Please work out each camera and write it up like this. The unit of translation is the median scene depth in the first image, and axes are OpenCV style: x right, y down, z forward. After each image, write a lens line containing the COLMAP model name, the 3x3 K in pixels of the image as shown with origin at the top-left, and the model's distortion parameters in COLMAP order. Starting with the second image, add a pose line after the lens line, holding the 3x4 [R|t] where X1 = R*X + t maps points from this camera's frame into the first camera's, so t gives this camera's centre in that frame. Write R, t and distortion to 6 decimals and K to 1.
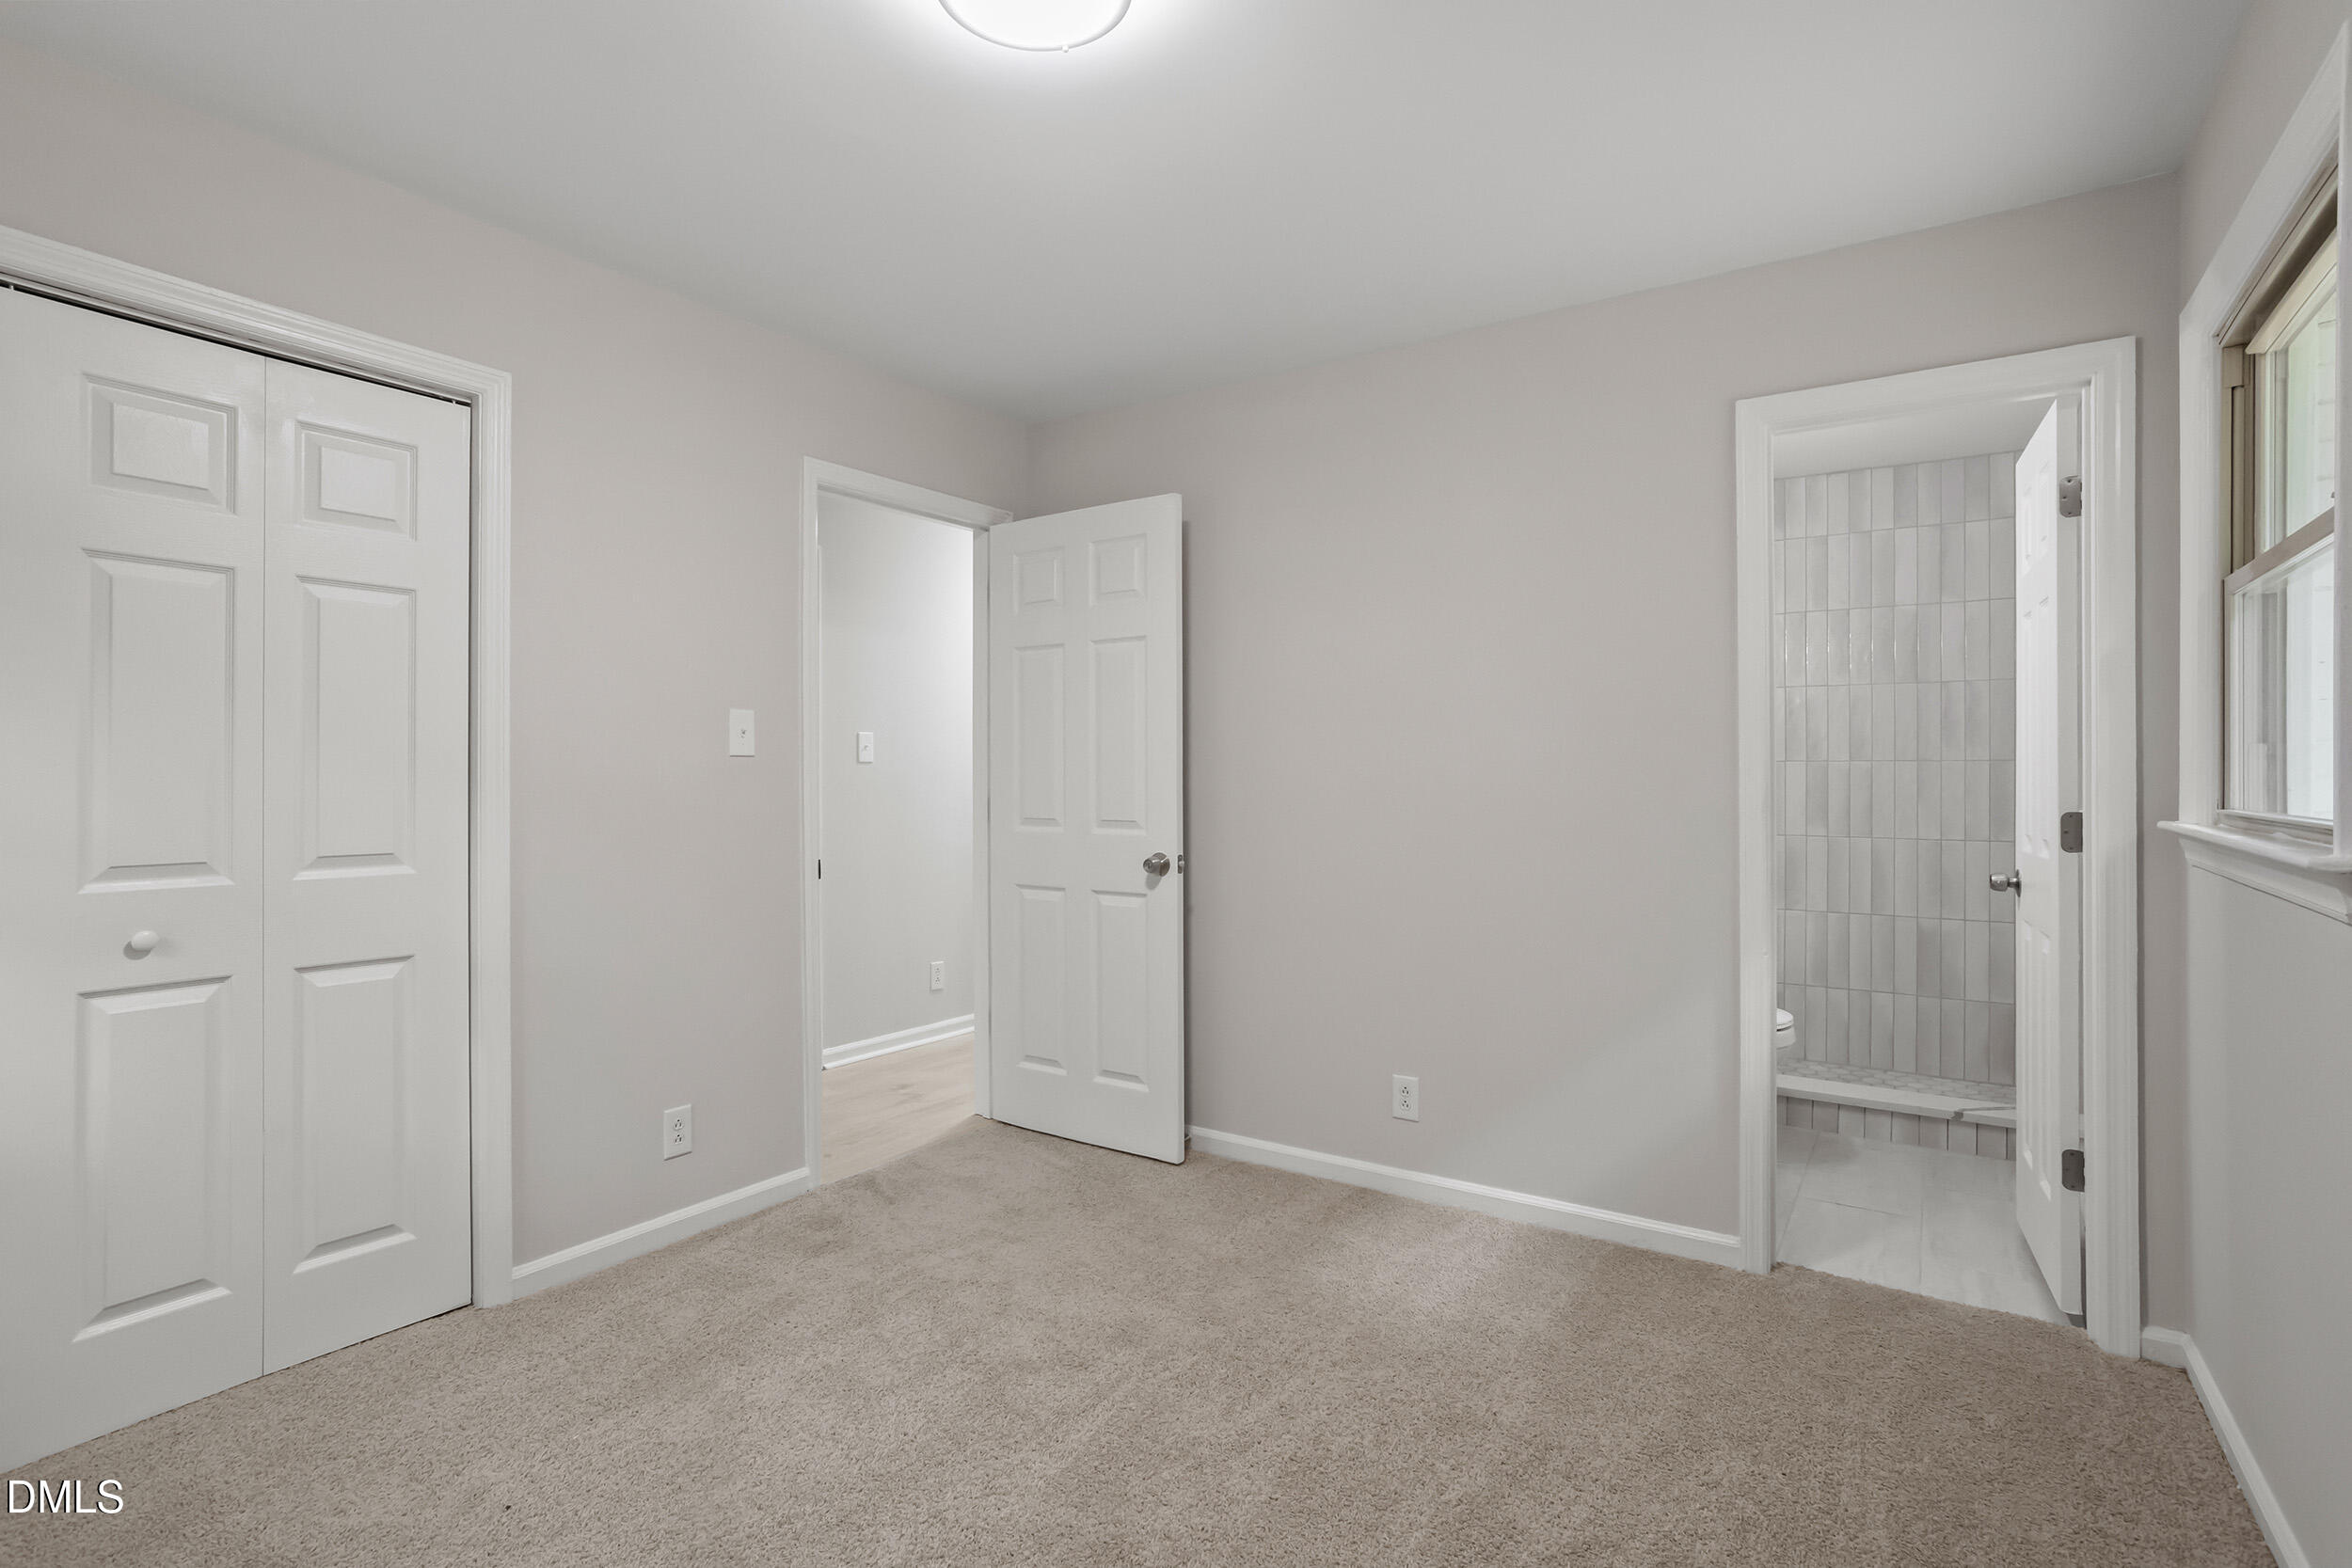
lens RADIAL K [[1131.1, 0, 1124.1], [0, 1131.1, 776.5], [0, 0, 1]] dist [-0.059997, 0.034349]
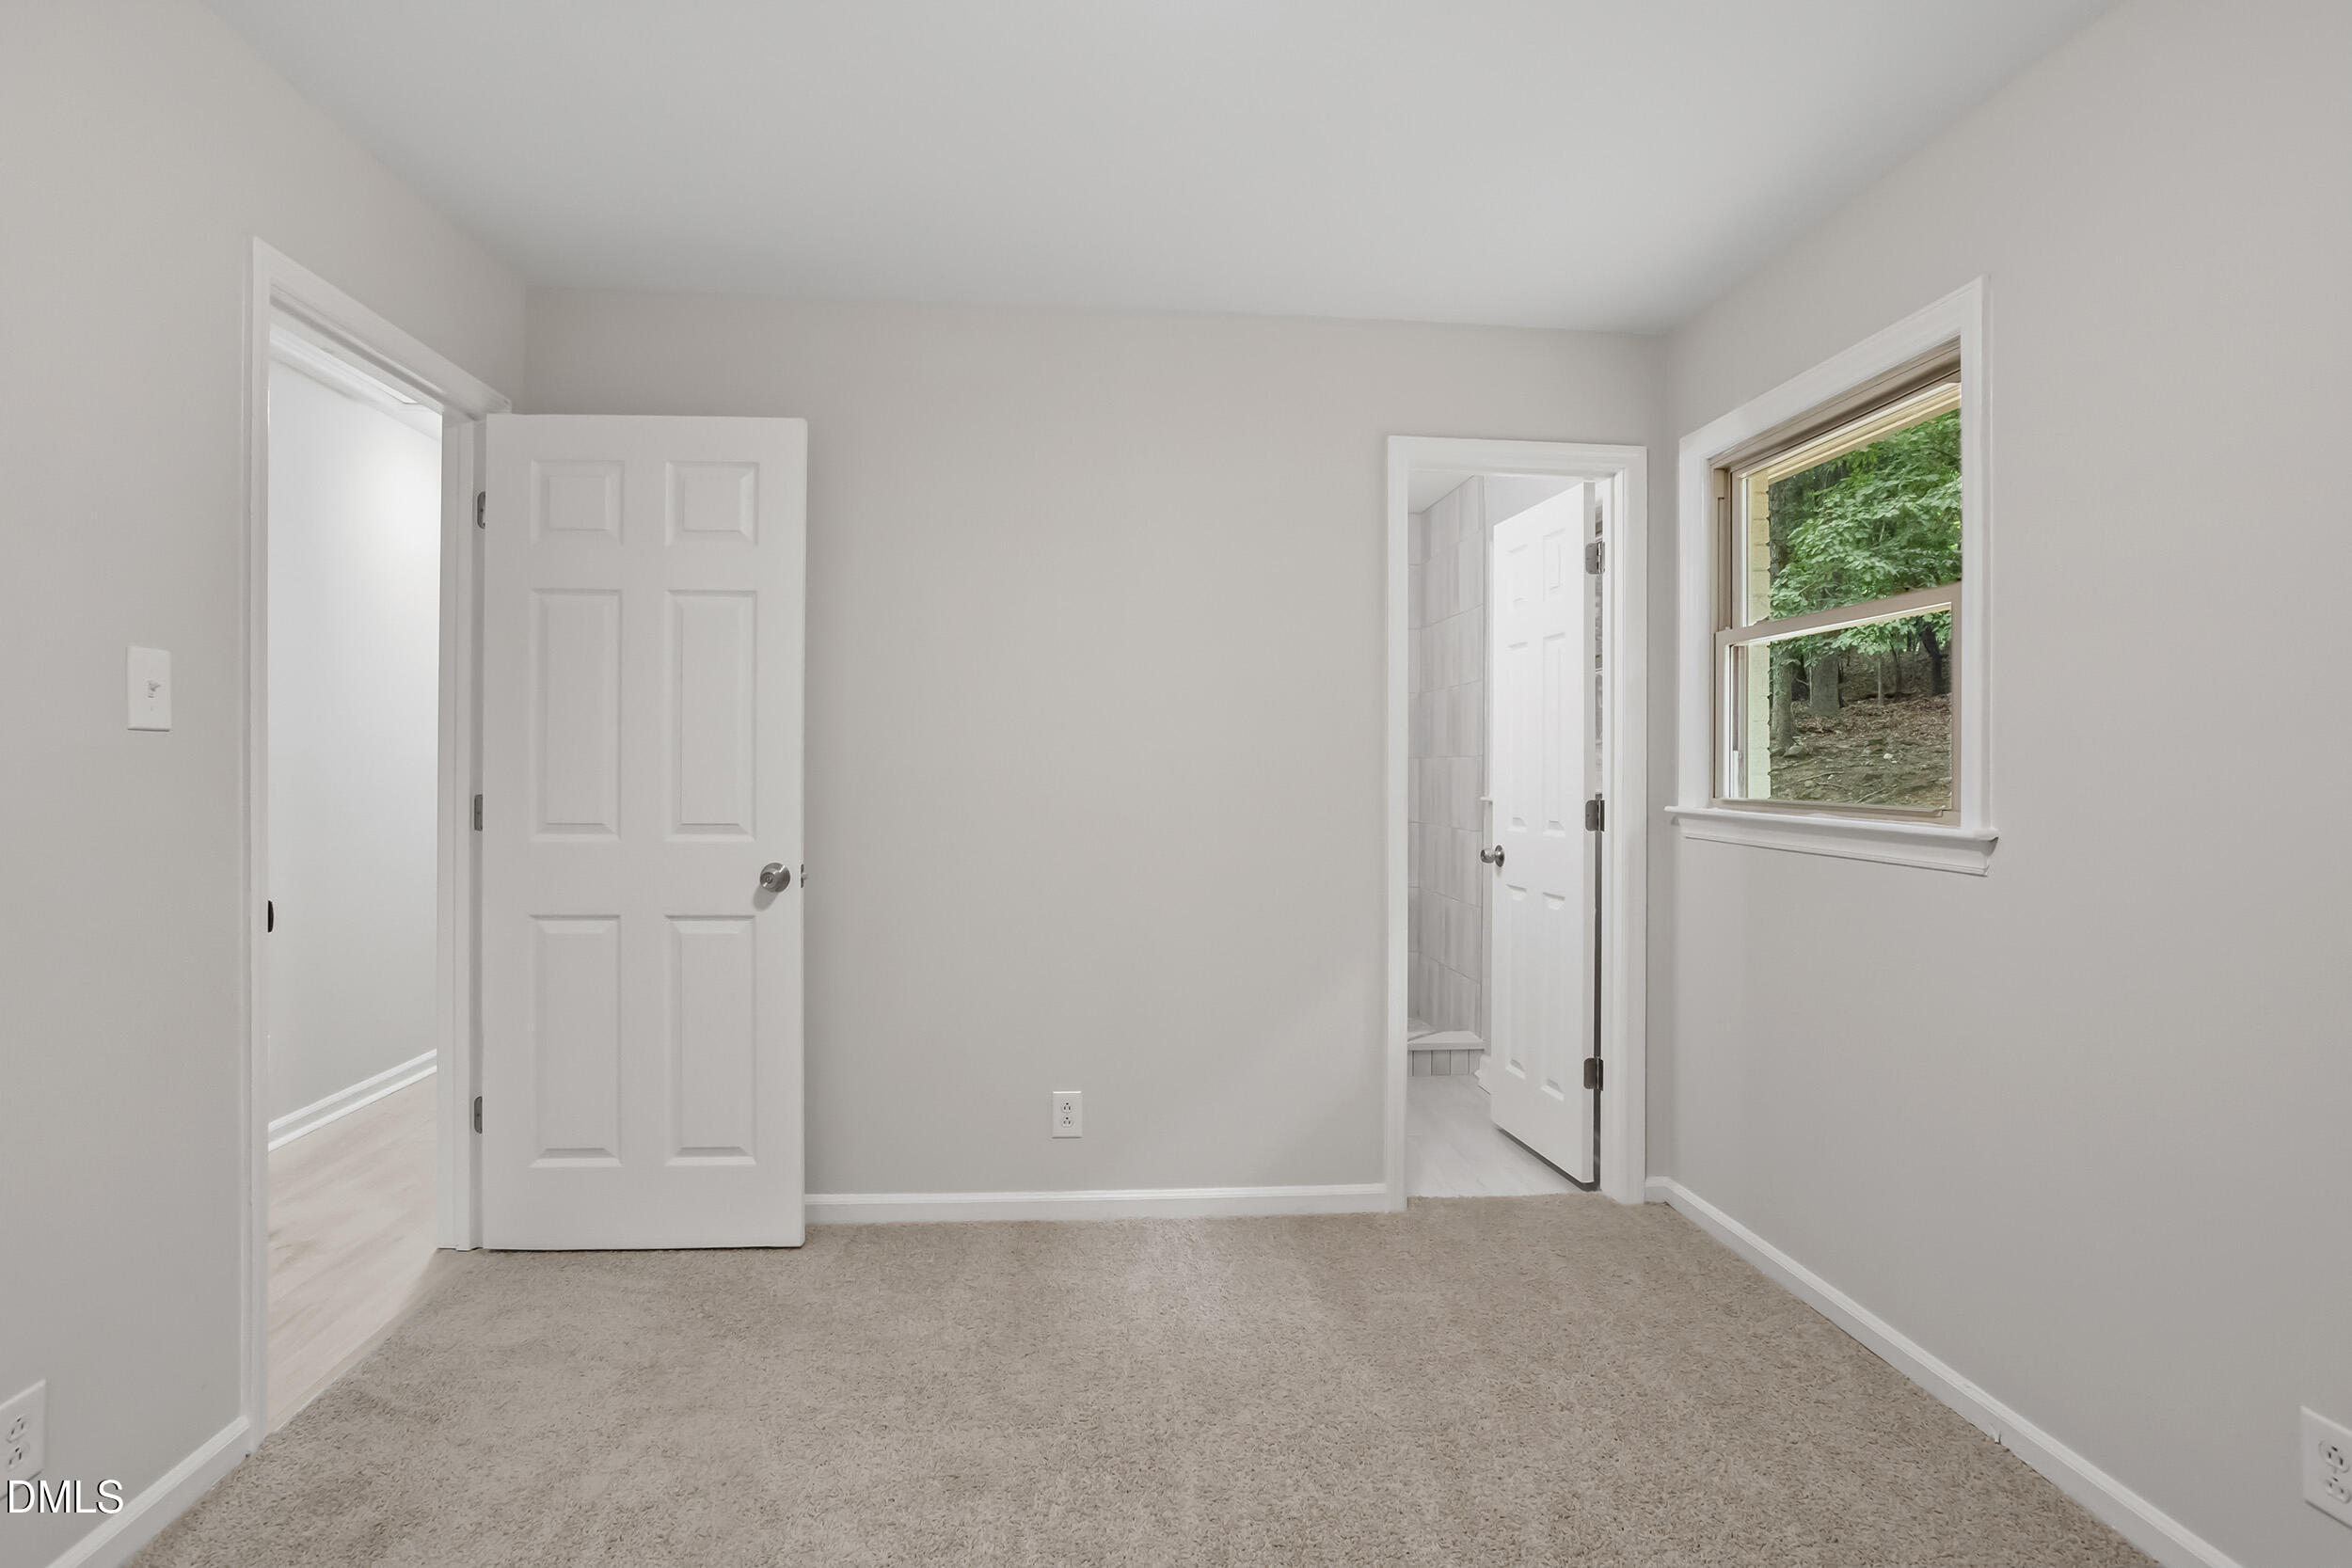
lens RADIAL K [[1140.6, 0, 1173.4], [0, 1140.6, 760.2], [0, 0, 1]] dist [-0.053426, 0.032745]
pose [[0.767114, 0.009414, 0.641441, -0.289552], [-0.005808, 0.999953, -0.007729, -0.000870], [-0.641484, 0.002204, 0.767133, 0.219190]]
